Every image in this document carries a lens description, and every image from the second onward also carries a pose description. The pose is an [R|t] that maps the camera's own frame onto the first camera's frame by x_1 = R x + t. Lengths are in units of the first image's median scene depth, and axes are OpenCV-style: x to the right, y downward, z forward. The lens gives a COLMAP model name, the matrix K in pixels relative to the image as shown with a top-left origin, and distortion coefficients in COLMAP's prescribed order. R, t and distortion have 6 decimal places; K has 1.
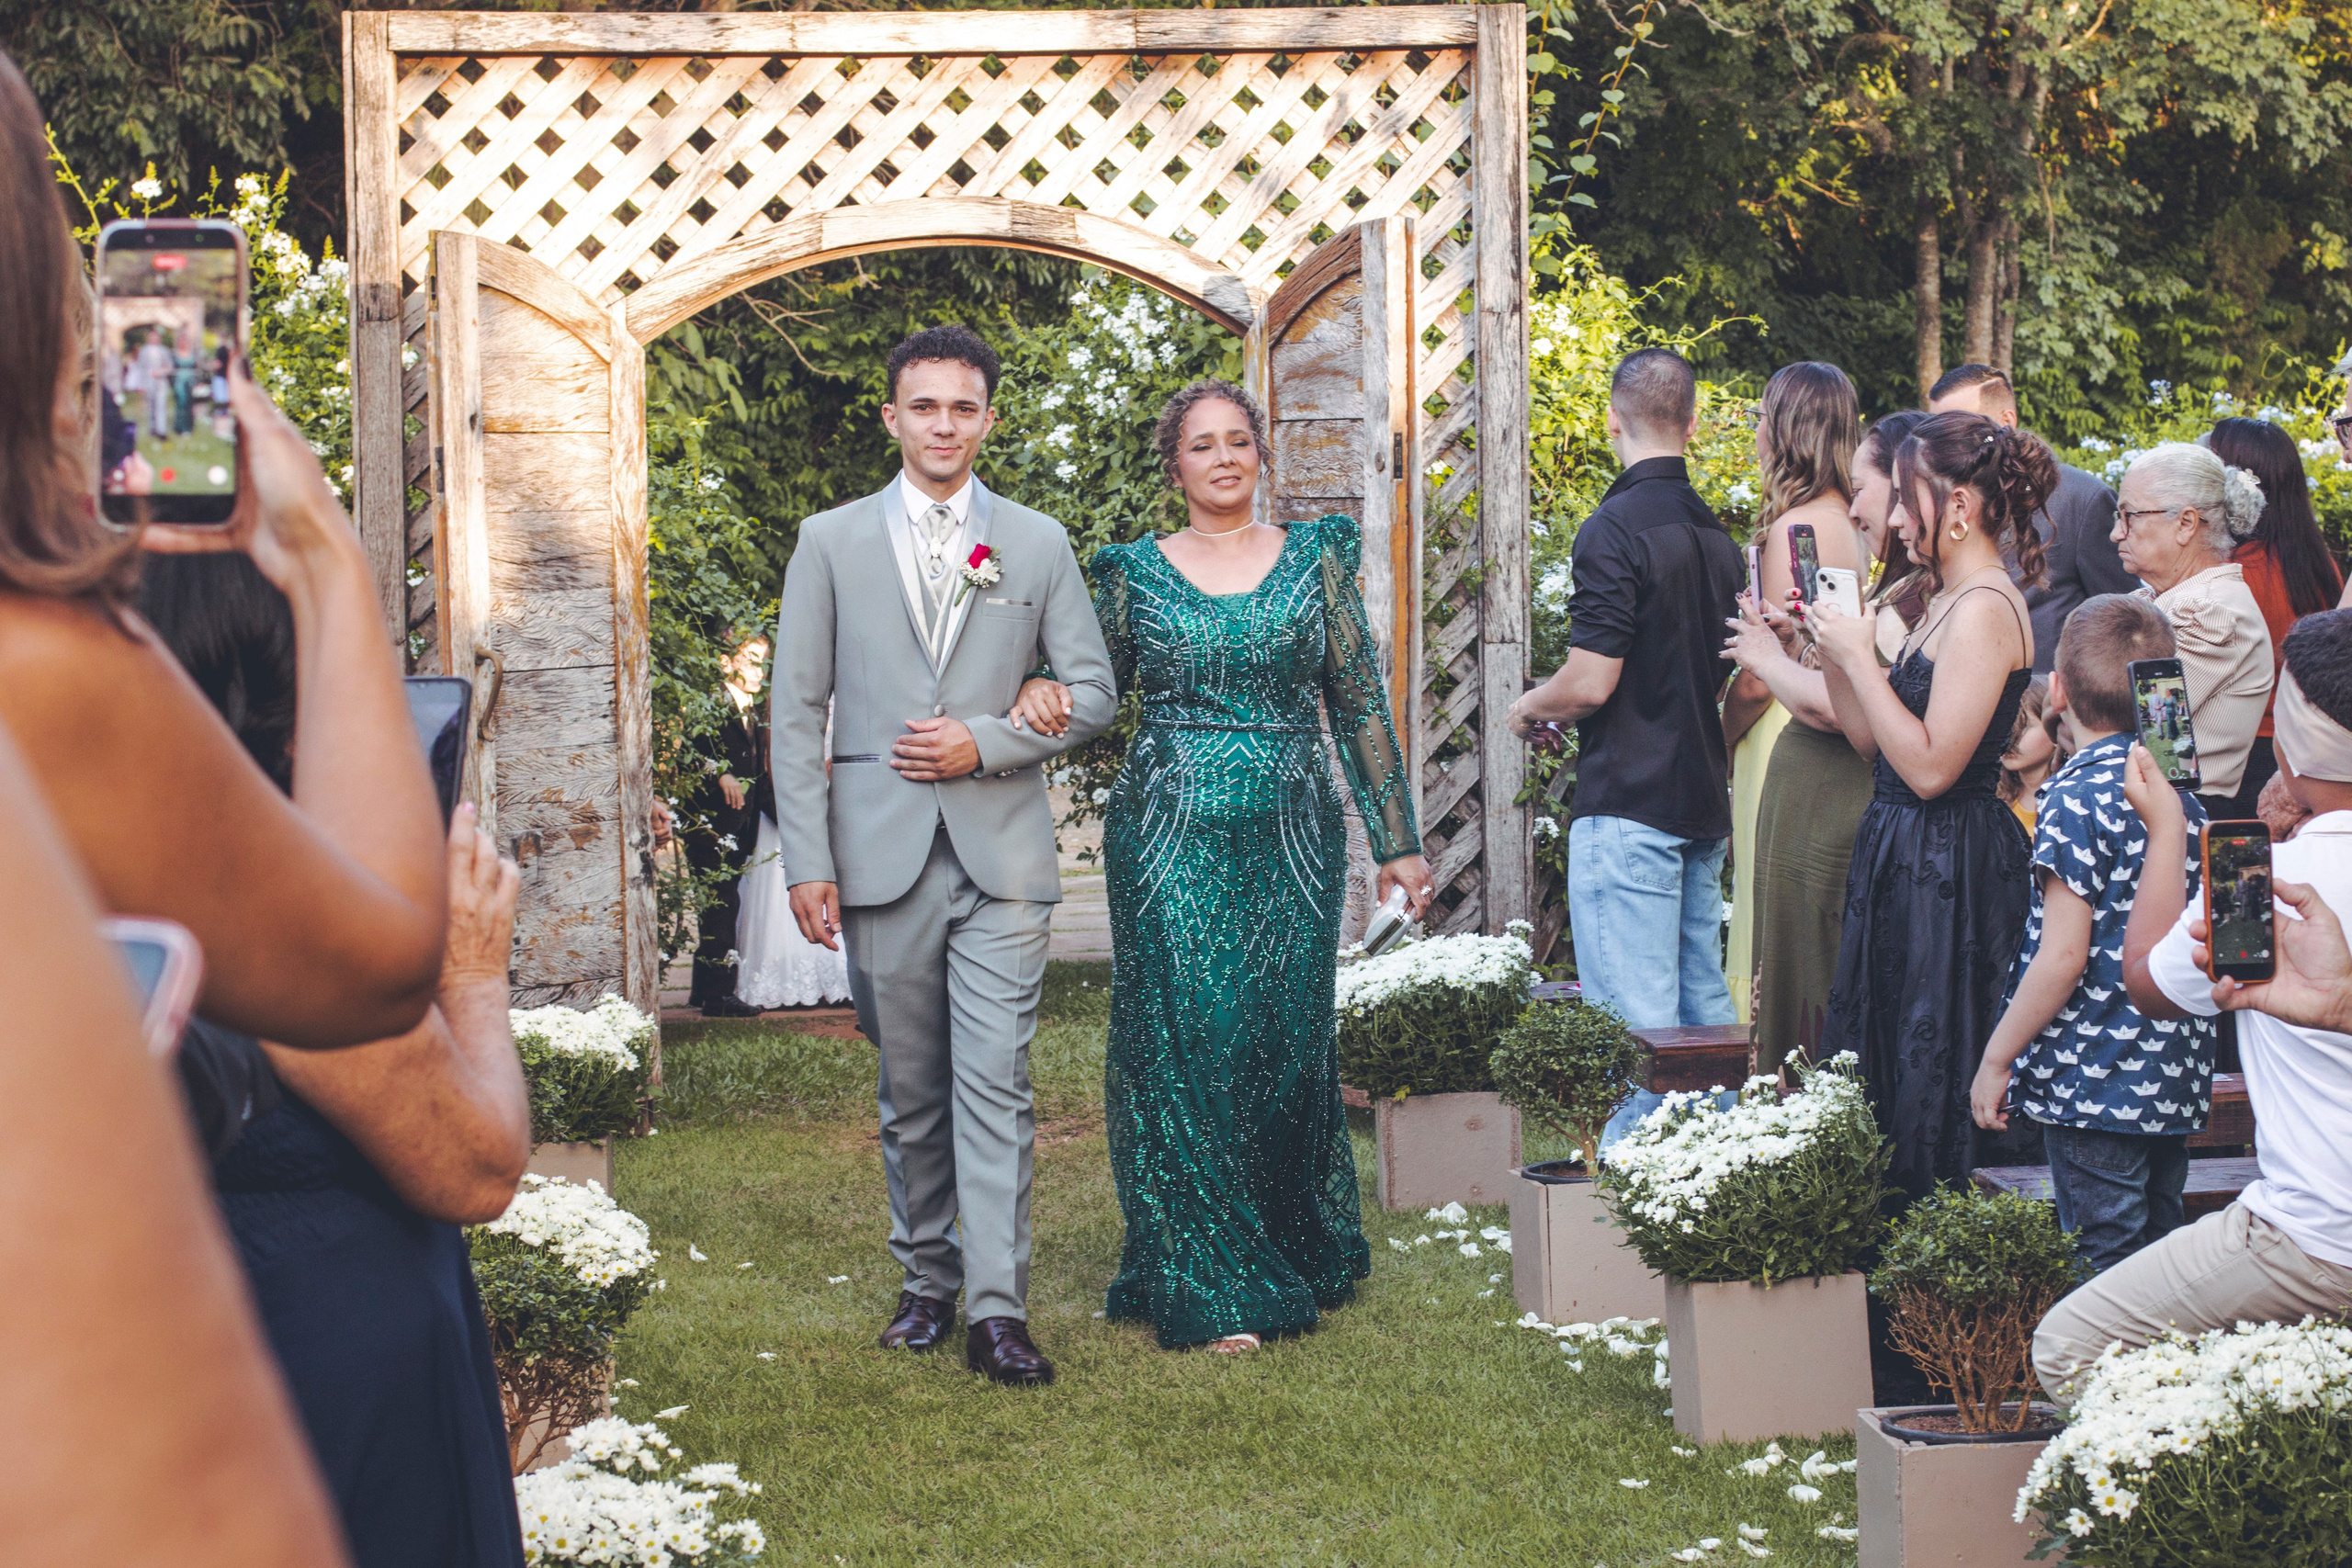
lens RADIAL K [[5364.7, 0, 1176.0], [0, 5364.7, 784.0], [0, 0, 1]] dist [0.013034, -0.126267]
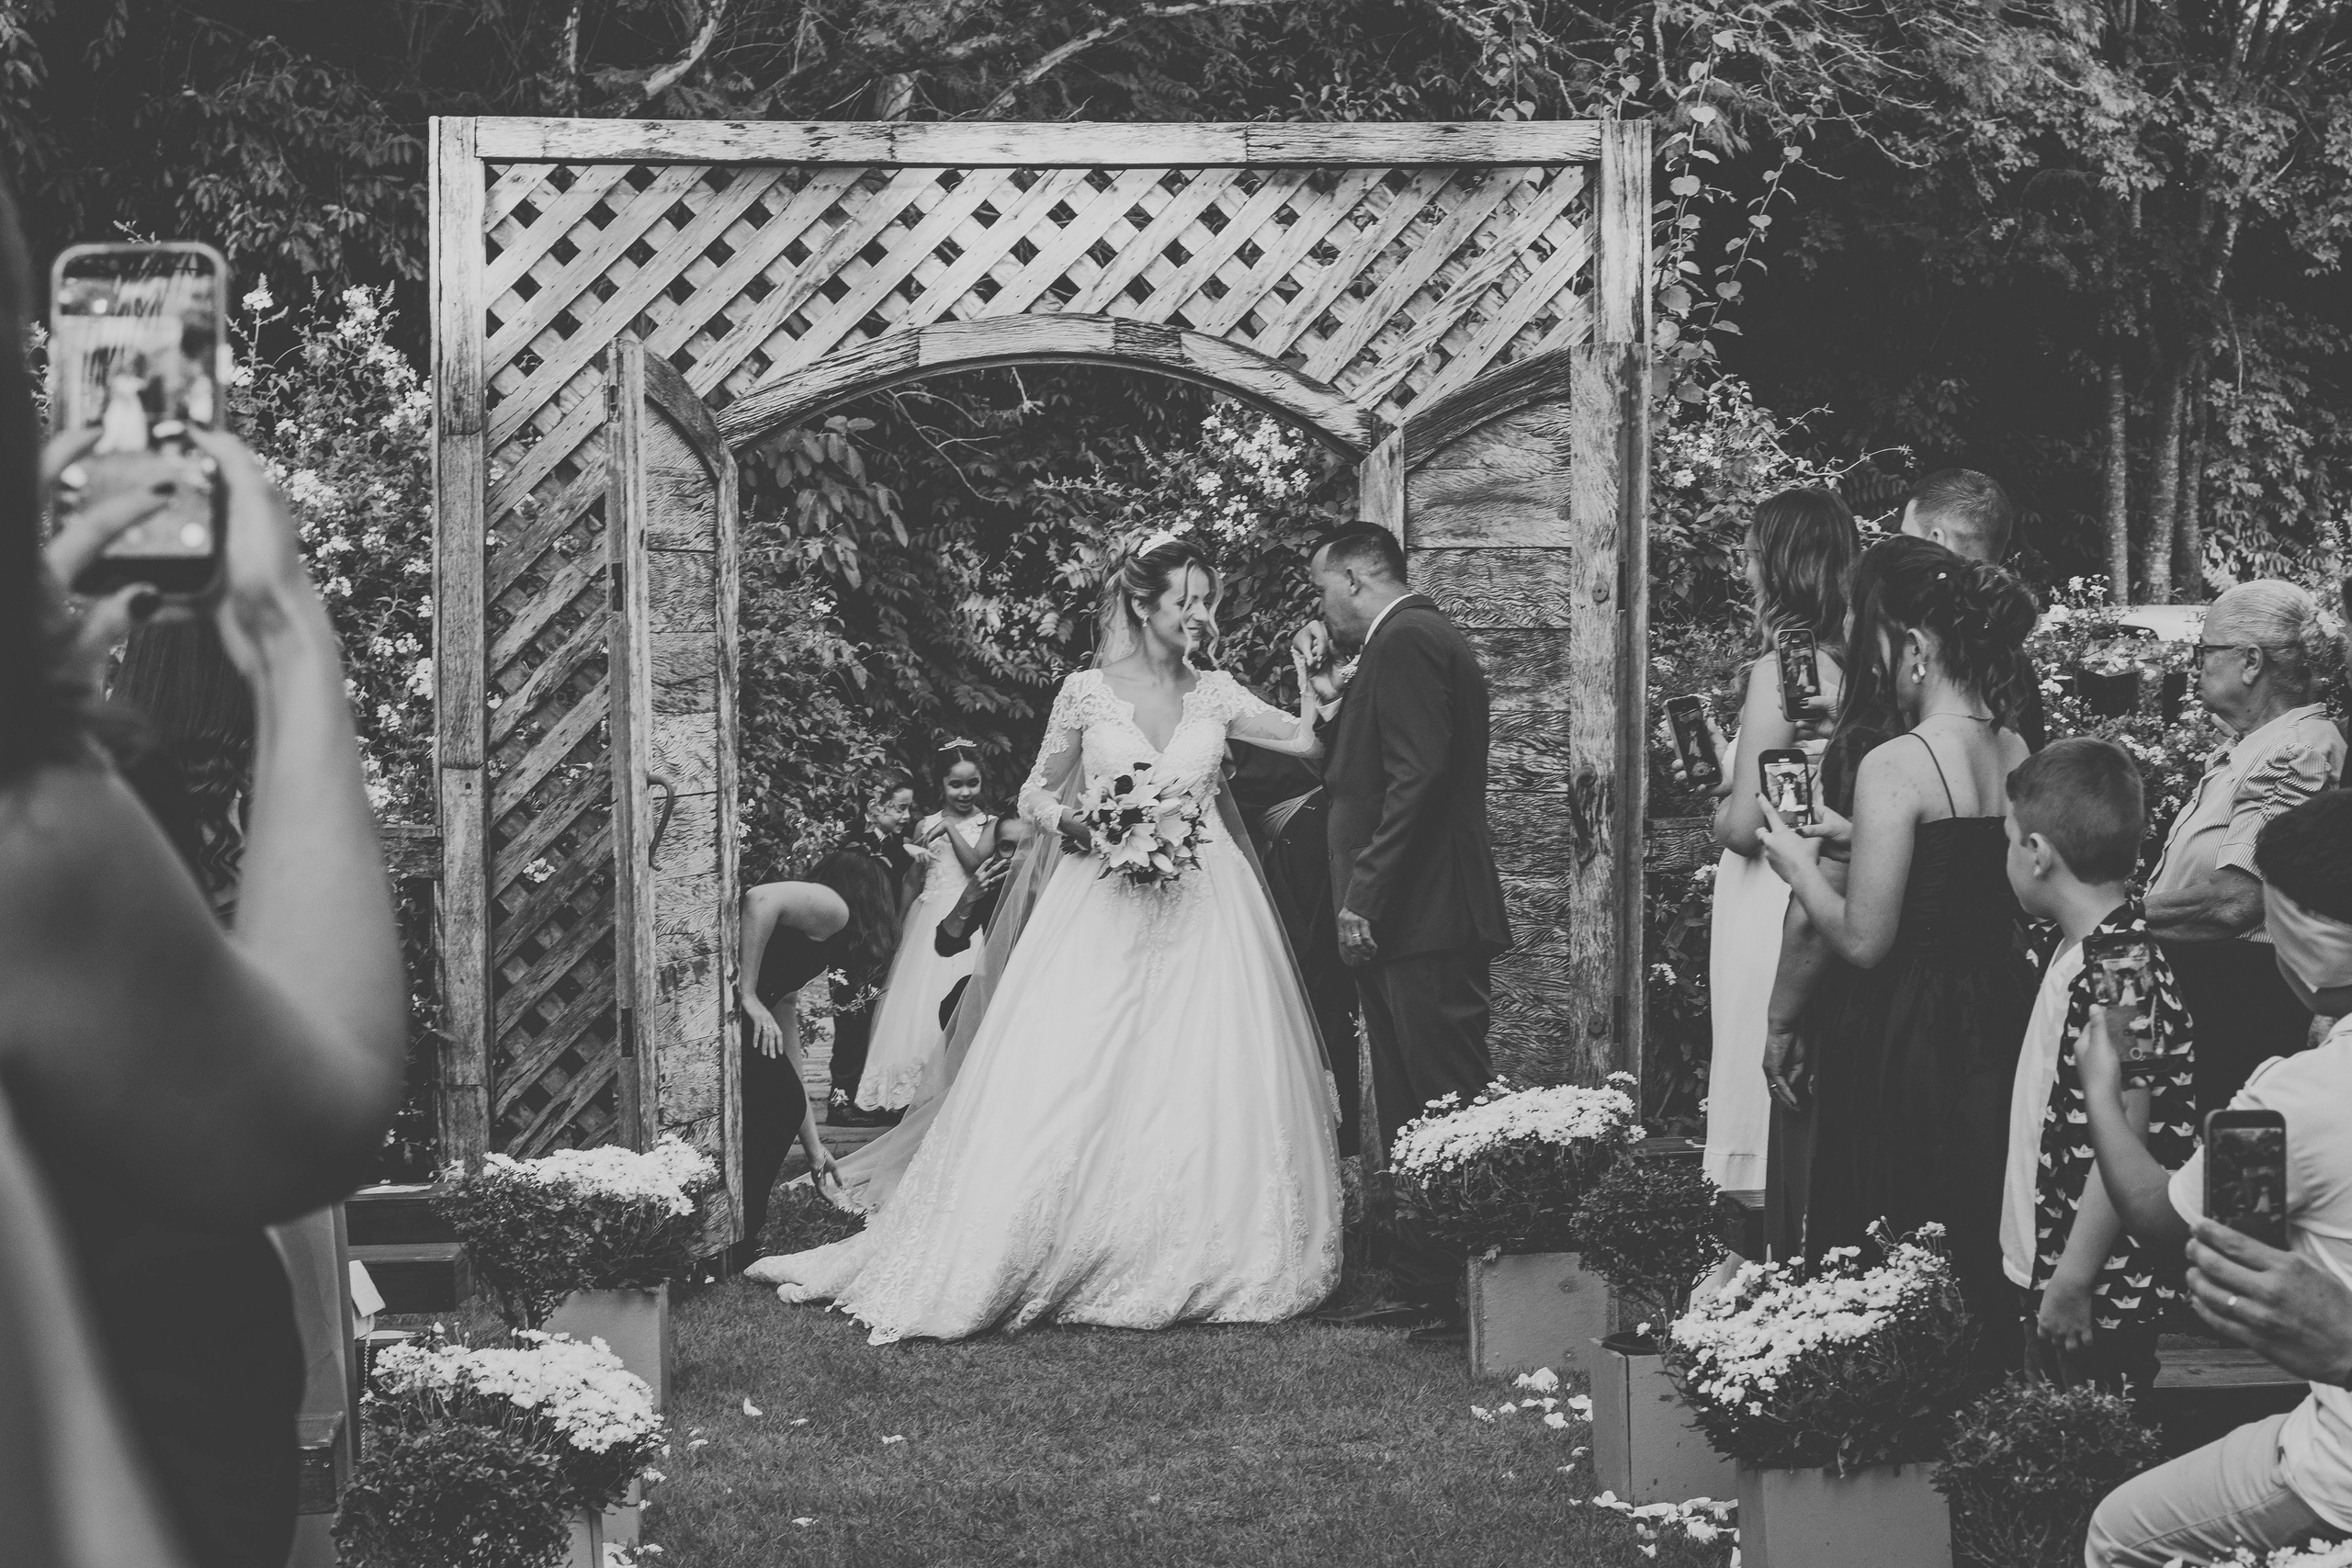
lens RADIAL K [[5373.9, 0, 1176.0], [0, 5373.9, 784.0], [0, 0, 1]] dist [0.016630, -0.115624]
pose [[0.999268, 0.013599, -0.035768, 0.016152], [-0.014476, 0.999598, -0.024366, -0.001307], [0.035422, 0.024865, 0.999063, 0.034850]]
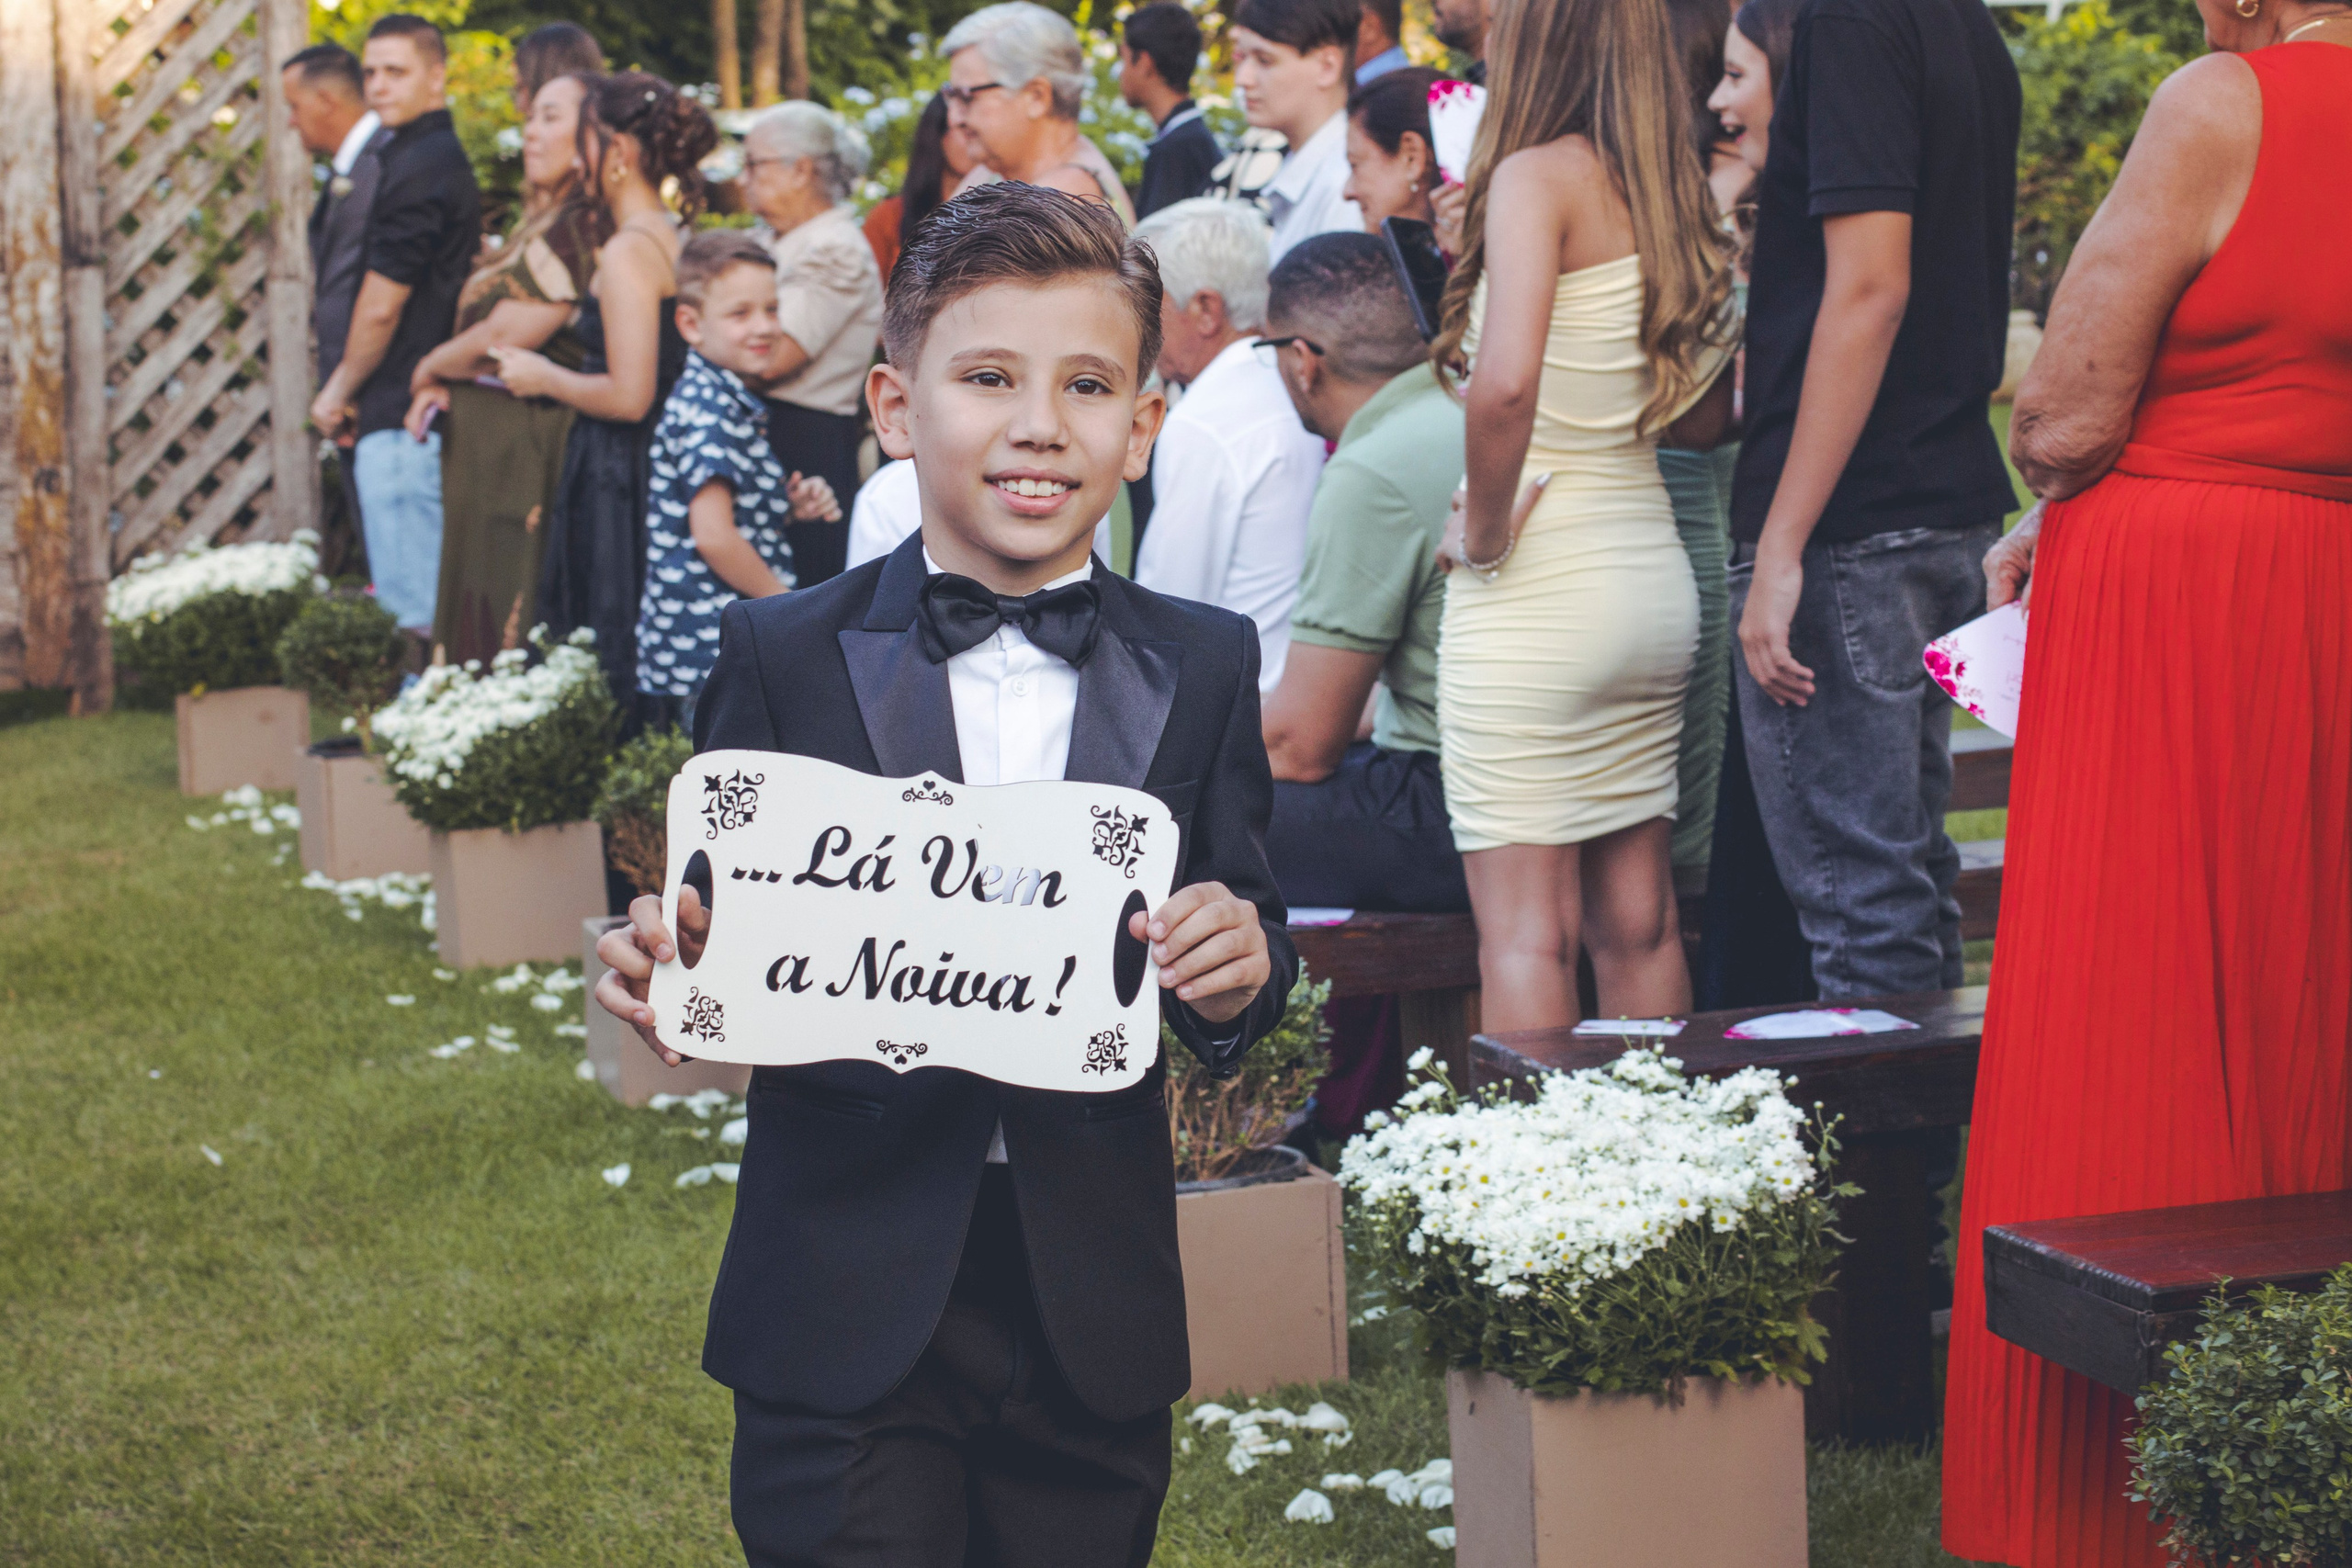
lens RADIAL K [[5364.7, 0, 1176.0], [0, 5364.7, 784.0], [0, 0, 1]] dist [0.013034, -0.126267]
pose [[0.976035, -0.021237, 0.216573, -0.000777], [0.007018, 0.997781, 0.066213, 0.004771], [-0.217499, -0.063107, 0.974018, -0.097373]]
